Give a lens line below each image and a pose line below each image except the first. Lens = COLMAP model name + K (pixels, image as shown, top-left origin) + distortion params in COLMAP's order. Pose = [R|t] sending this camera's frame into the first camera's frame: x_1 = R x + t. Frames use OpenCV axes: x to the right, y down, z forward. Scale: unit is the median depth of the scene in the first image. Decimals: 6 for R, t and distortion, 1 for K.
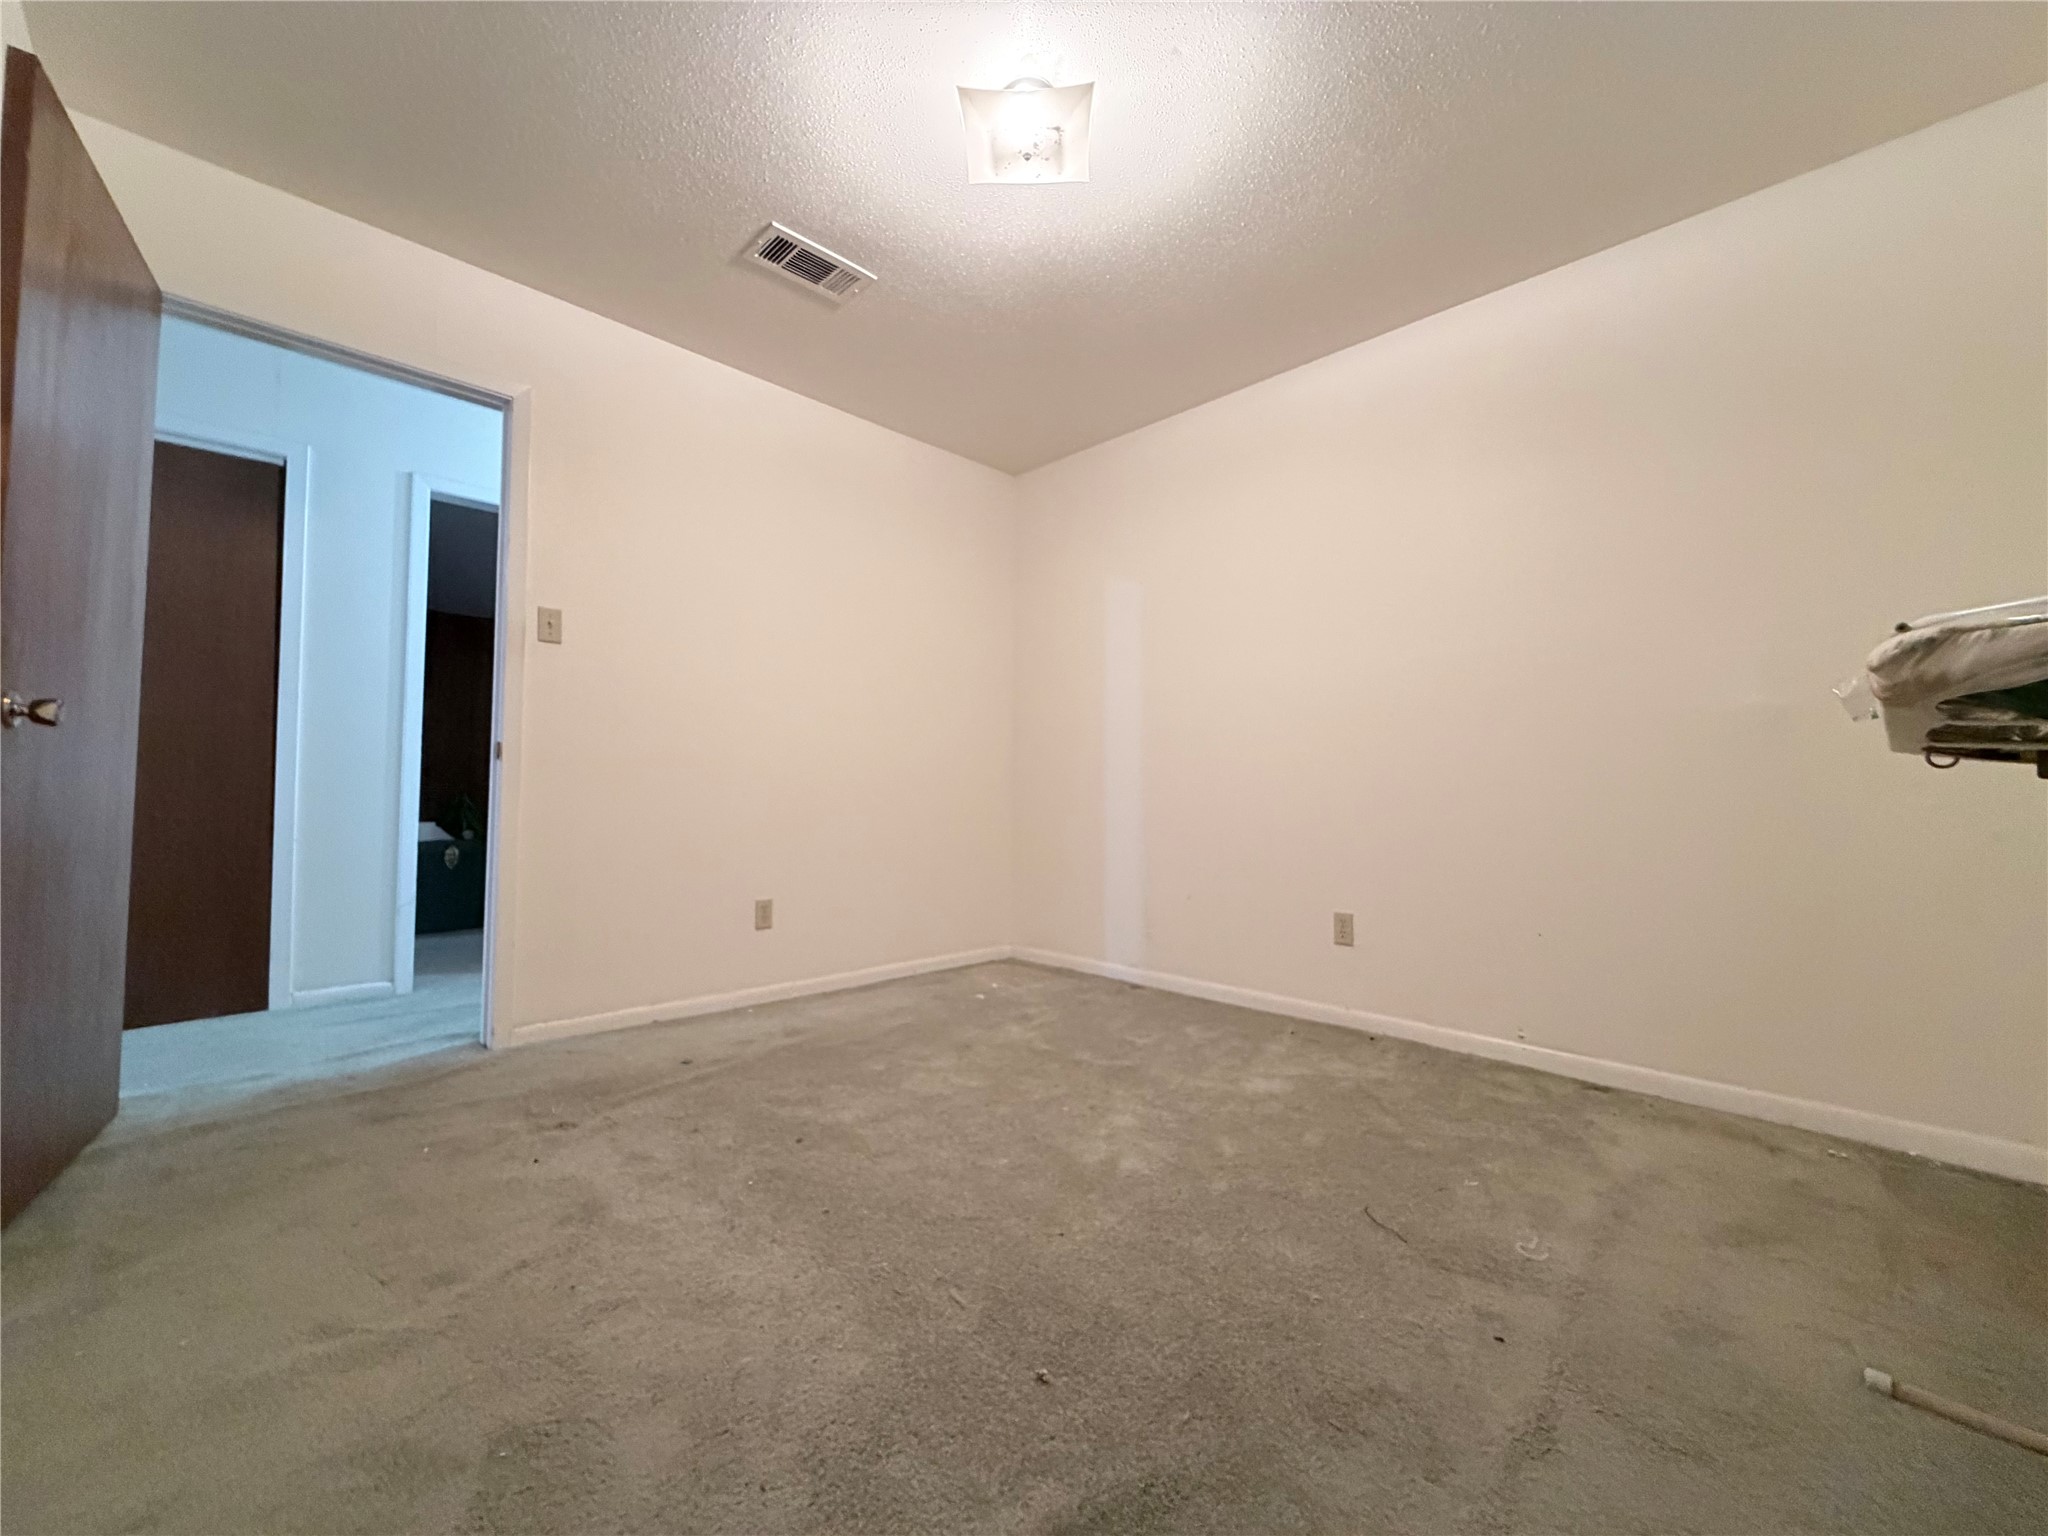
lens RADIAL K [[810.4, 0, 1018.9], [0, 810.4, 767.4], [0, 0, 1]] dist [-0.002169, -0.000232]
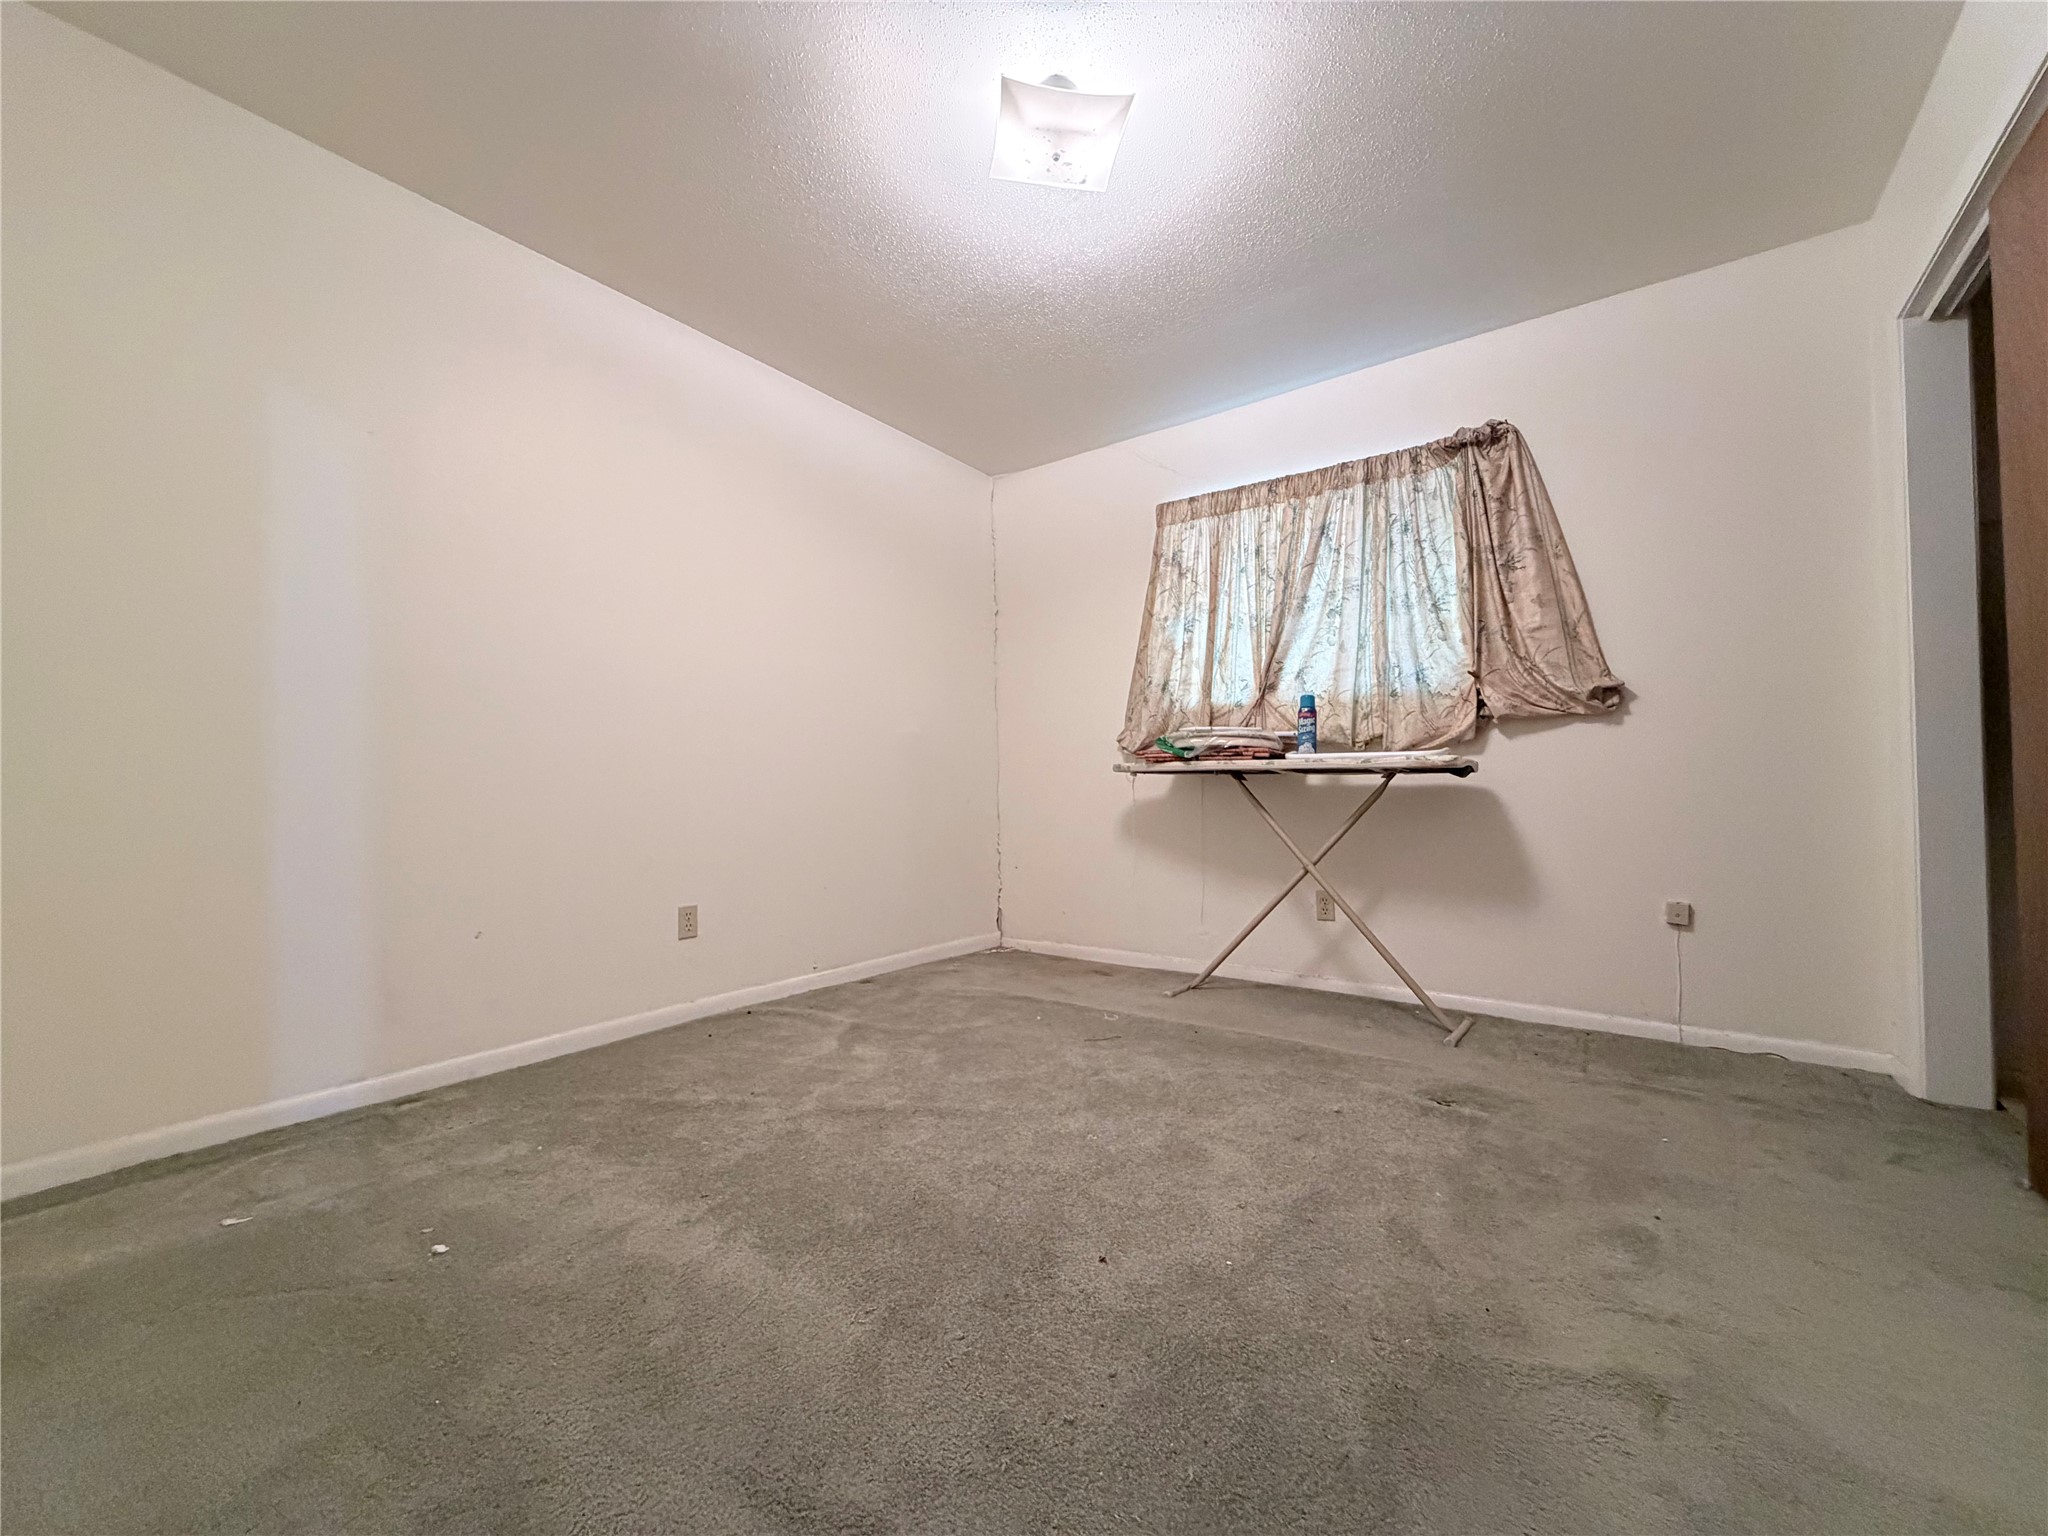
lens RADIAL K [[810.4, 0, 1018.9], [0, 810.4, 767.4], [0, 0, 1]] dist [-0.002169, -0.000232]
pose [[-0.156662, 0.003766, 0.987645, -0.584562], [-0.038935, 0.999192, -0.009986, 0.019279], [-0.986885, -0.040018, -0.156389, 0.764591]]
